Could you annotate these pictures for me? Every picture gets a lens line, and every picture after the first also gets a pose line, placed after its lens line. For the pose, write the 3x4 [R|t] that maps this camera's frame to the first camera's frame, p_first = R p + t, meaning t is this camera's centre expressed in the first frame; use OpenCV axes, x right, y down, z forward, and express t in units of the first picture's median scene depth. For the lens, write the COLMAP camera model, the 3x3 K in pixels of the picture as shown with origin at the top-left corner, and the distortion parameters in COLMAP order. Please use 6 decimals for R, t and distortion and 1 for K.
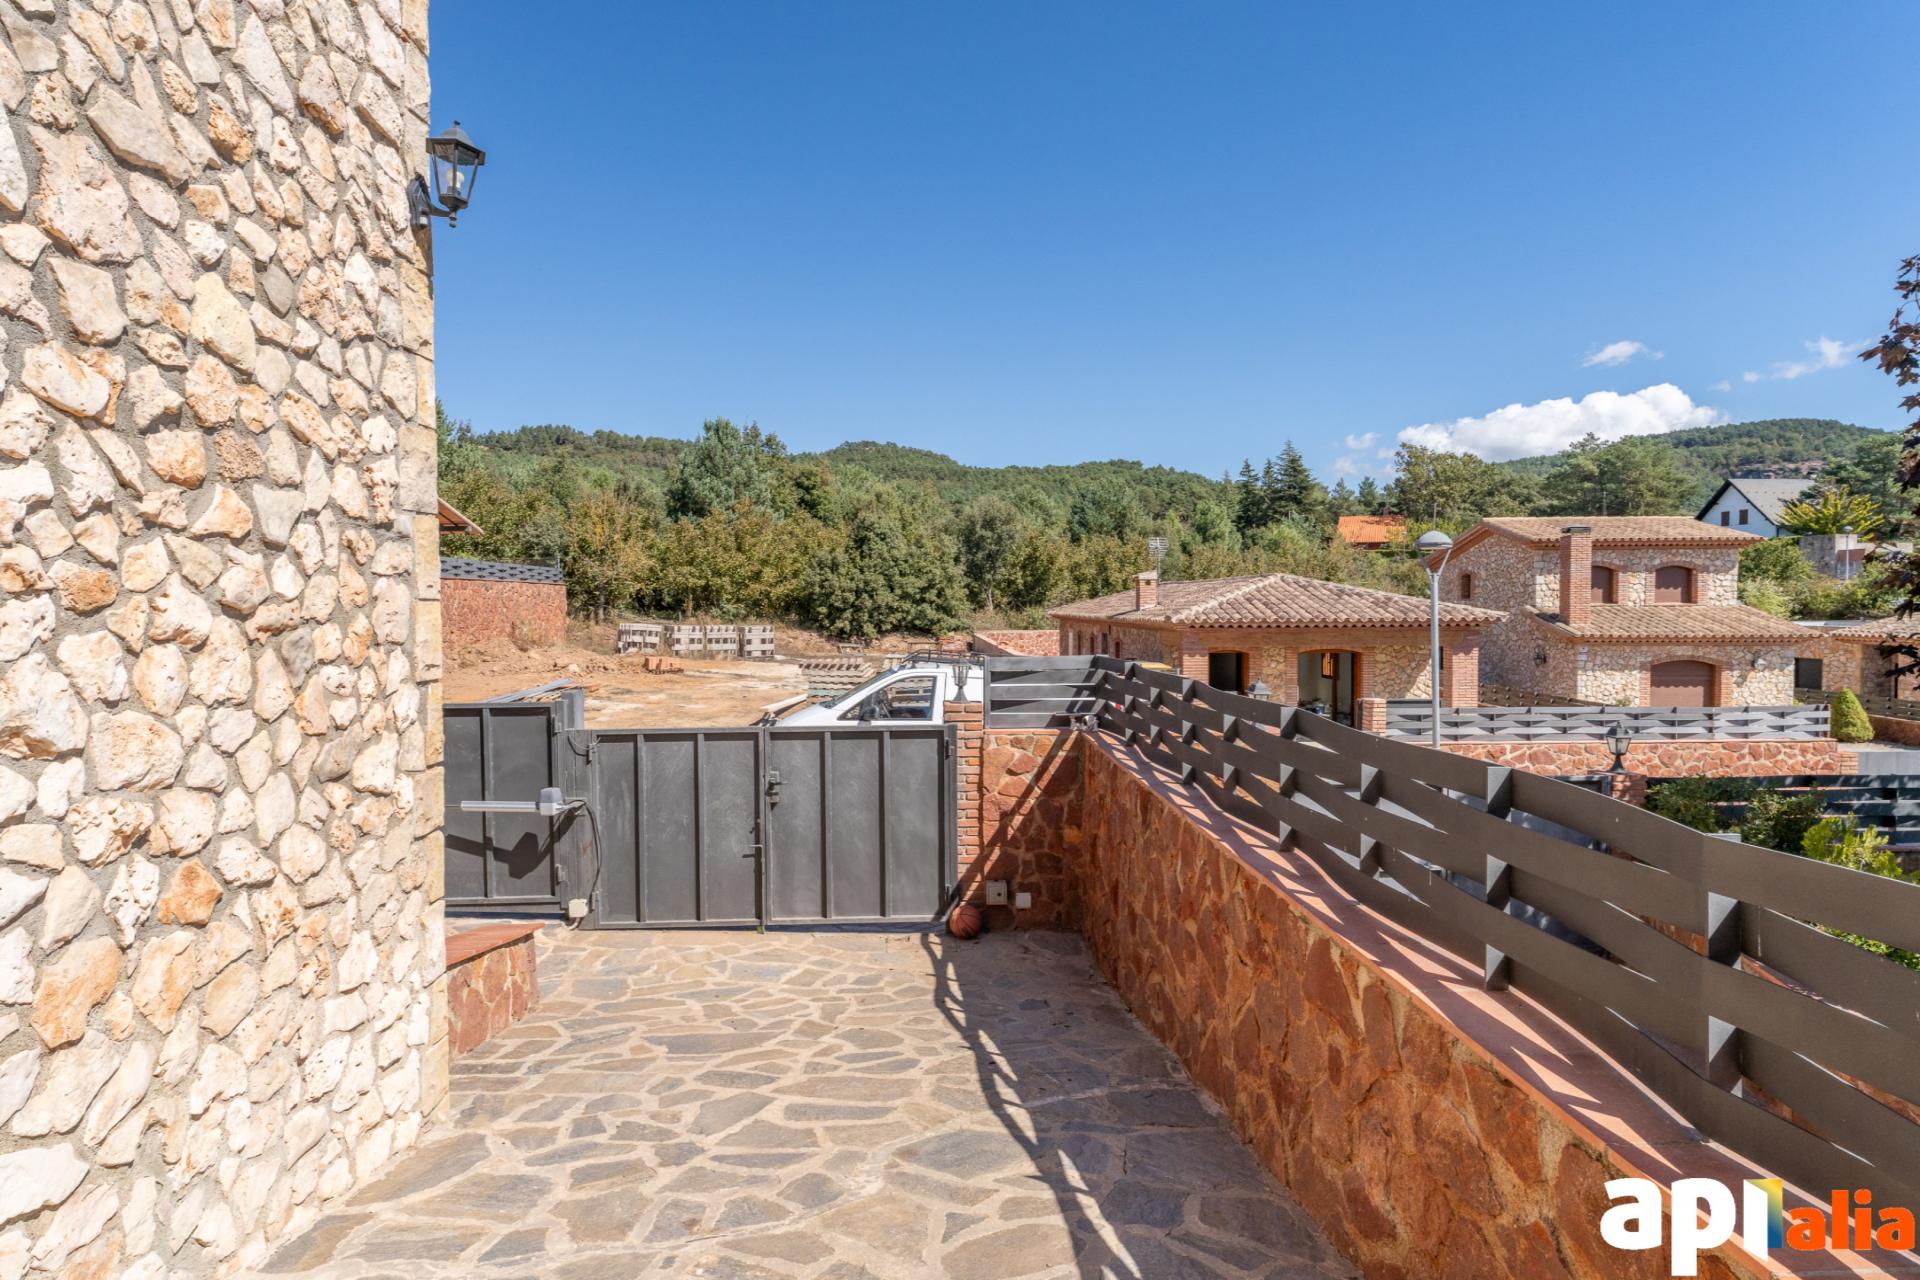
lens RADIAL K [[1014.9, 0, 958.4], [0, 1014.9, 633.8], [0, 0, 1]] dist [-0.001269, -0.000818]
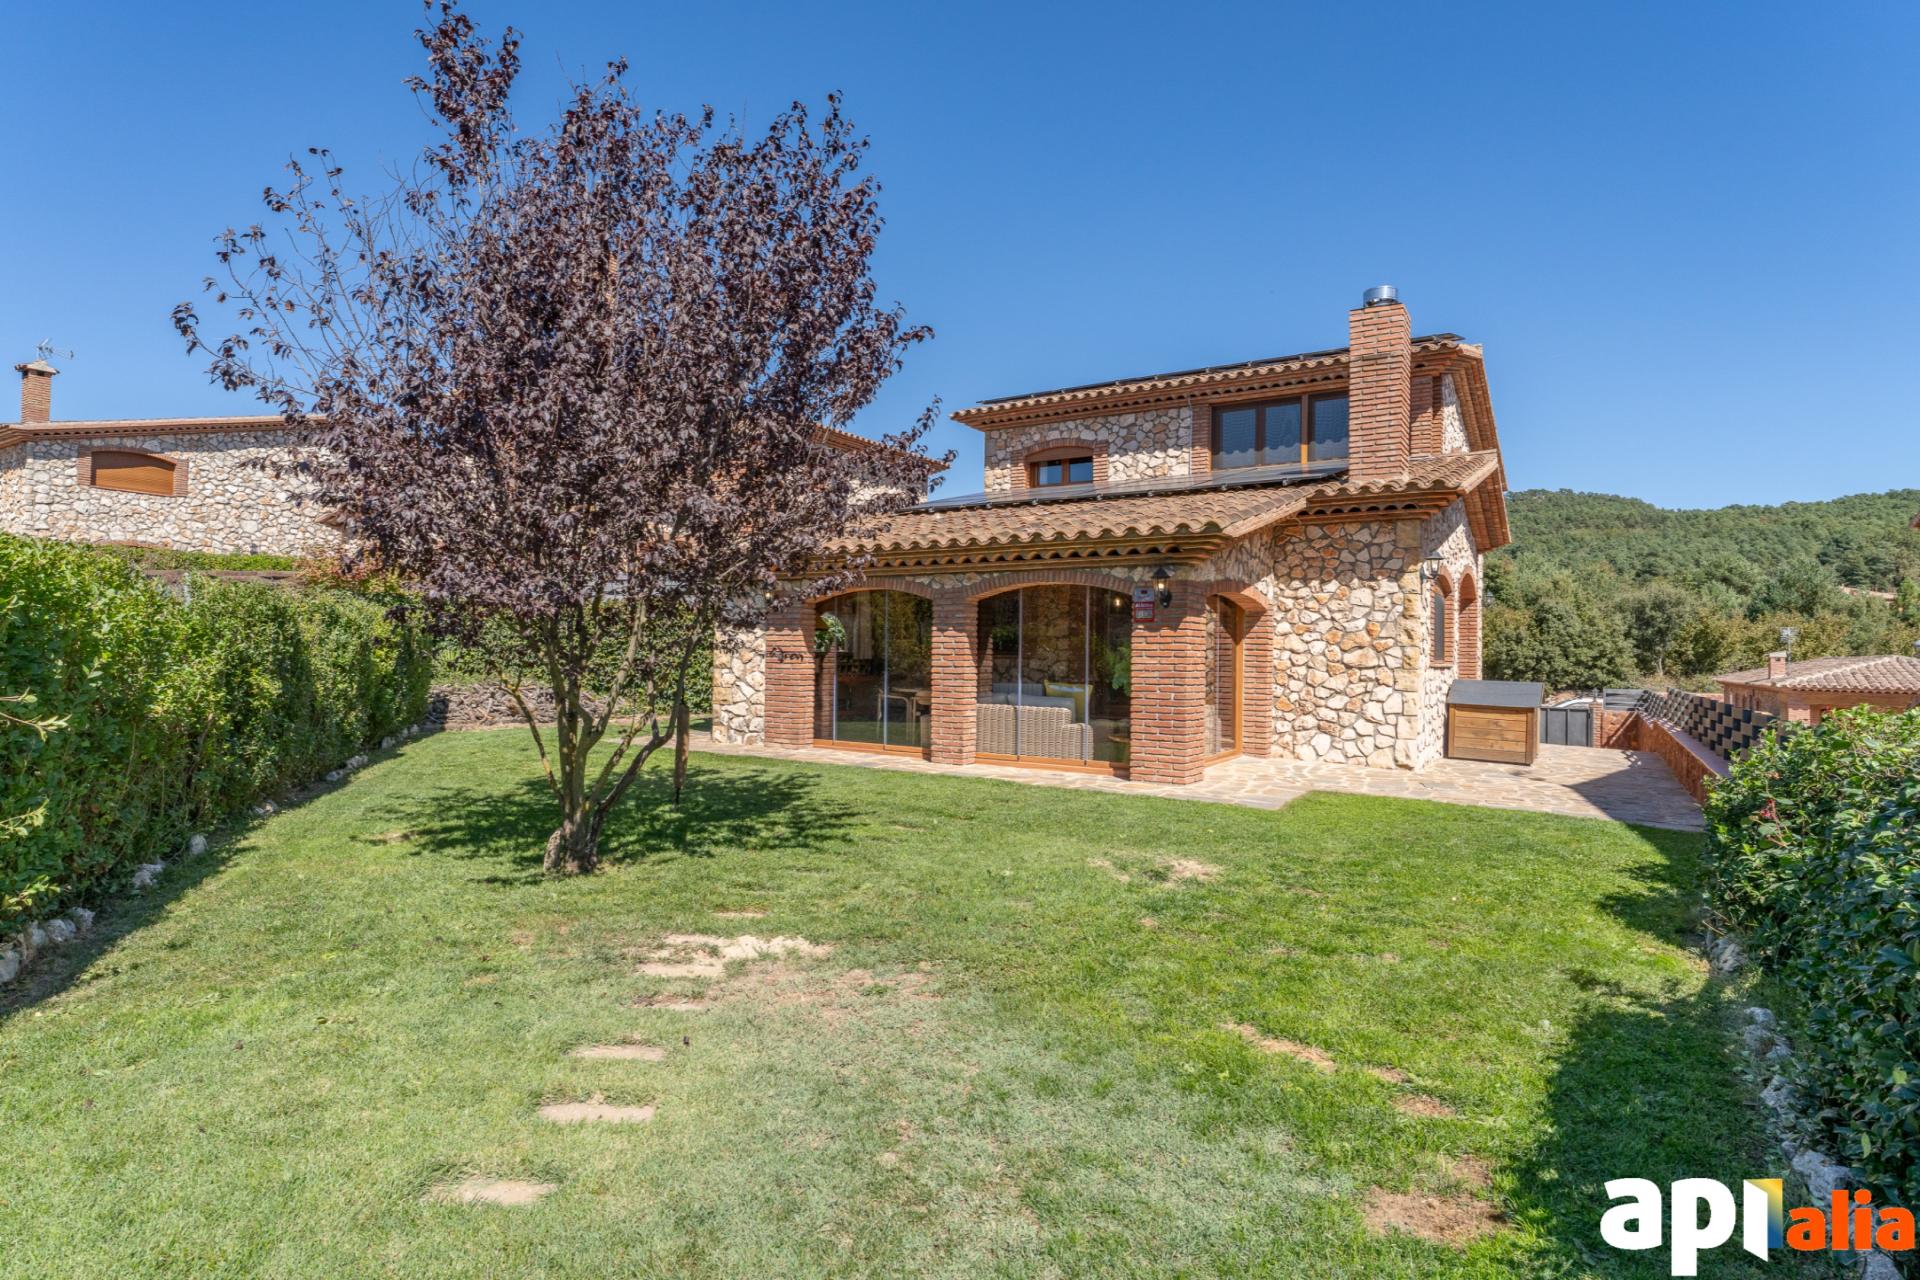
lens RADIAL K [[1014.9, 0, 950.8], [0, 1014.9, 633.7], [0, 0, 1]] dist [-0.001269, -0.000818]
pose [[0.820278, 0.009839, -0.571880, 0.029736], [-0.040710, 0.998321, -0.041217, 0.011757], [0.570514, 0.057091, 0.819301, -0.513274]]
